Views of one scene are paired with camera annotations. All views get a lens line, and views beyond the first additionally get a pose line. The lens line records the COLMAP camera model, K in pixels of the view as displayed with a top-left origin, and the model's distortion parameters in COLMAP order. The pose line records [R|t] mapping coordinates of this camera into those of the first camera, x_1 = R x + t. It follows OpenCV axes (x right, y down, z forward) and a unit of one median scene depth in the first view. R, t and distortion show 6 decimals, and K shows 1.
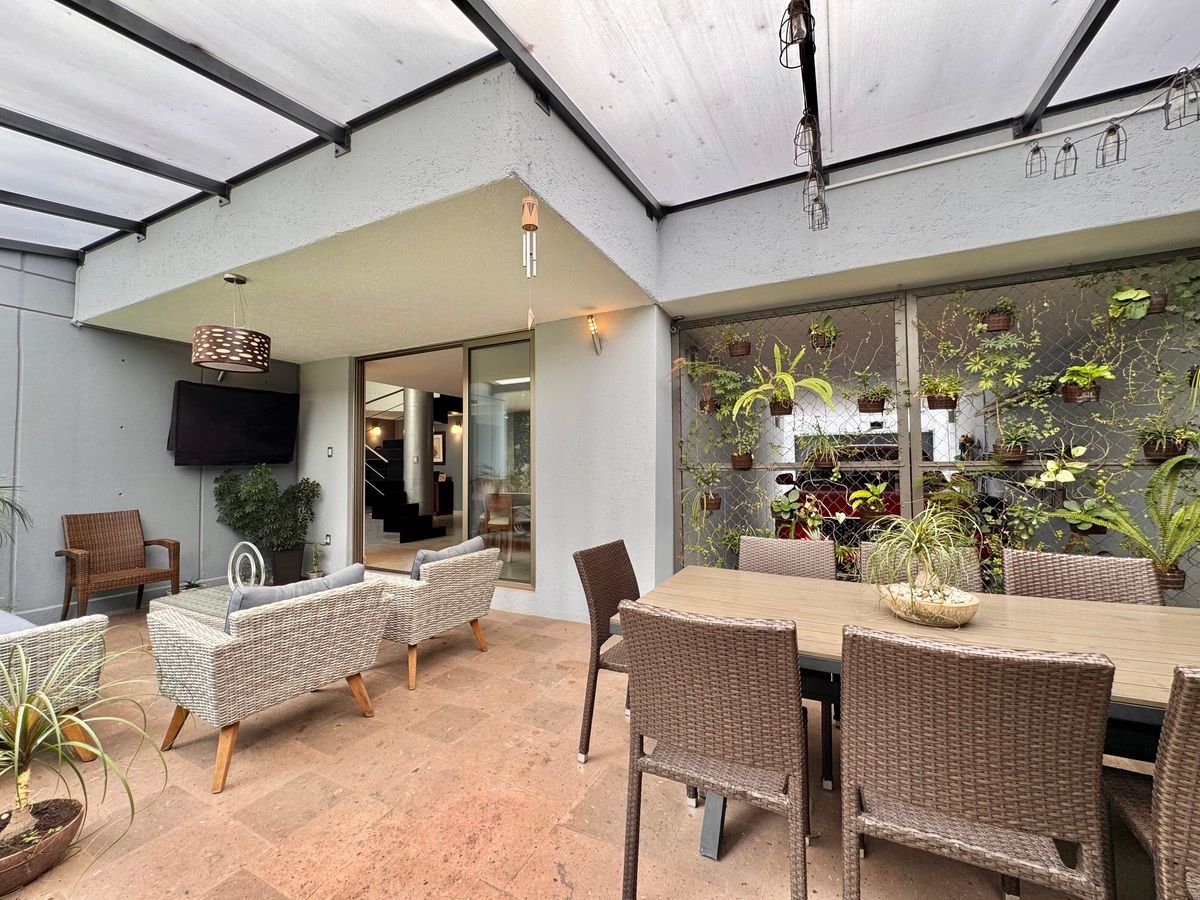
lens RADIAL K [[481.0, 0, 599.2], [0, 481.0, 448.6], [0, 0, 1]] dist [-0.004429, 0.000789]
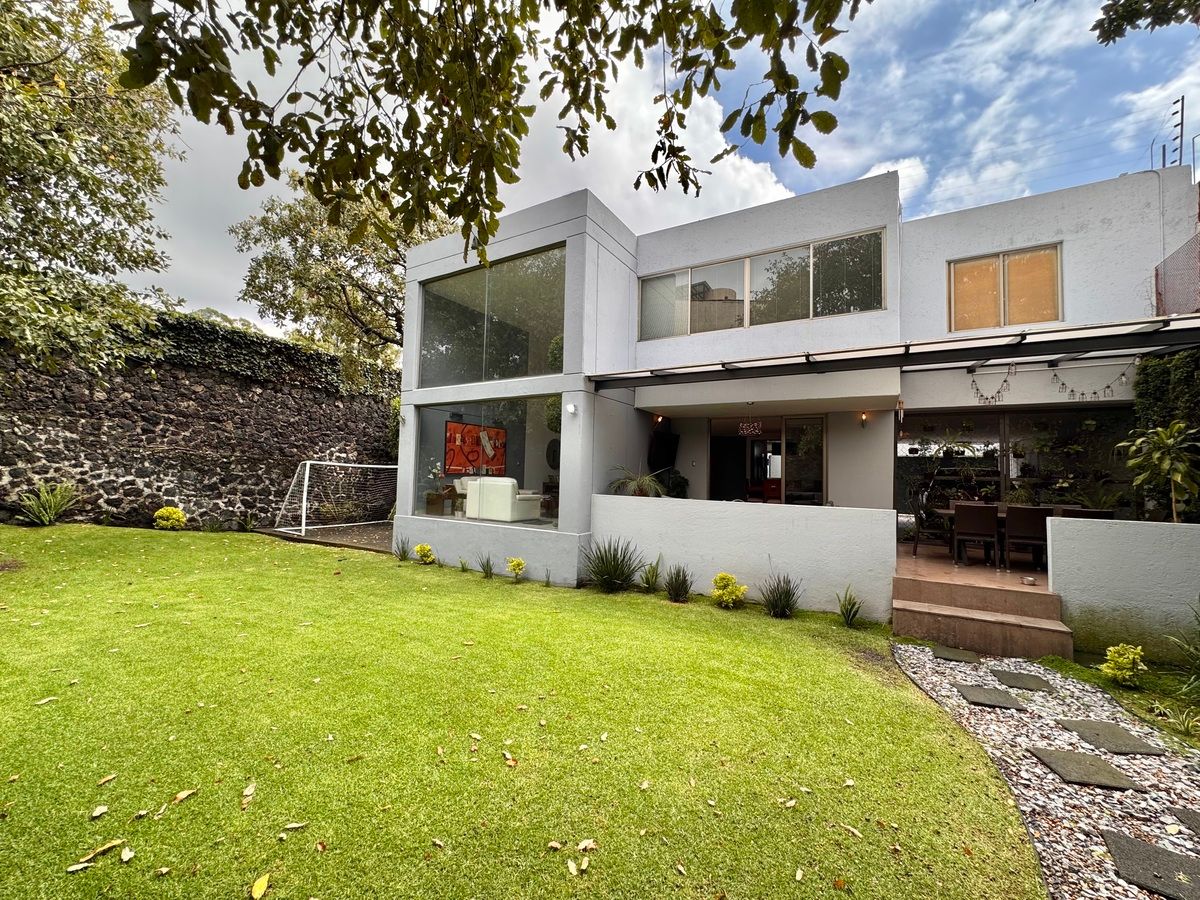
lens RADIAL K [[481.0, 0, 599.7], [0, 481.0, 451.3], [0, 0, 1]] dist [-0.004429, 0.000789]
pose [[0.997214, 0.029783, -0.068392, -1.539313], [-0.030539, 0.999483, -0.010045, -0.025198], [0.068057, 0.012106, 0.997608, -1.959248]]
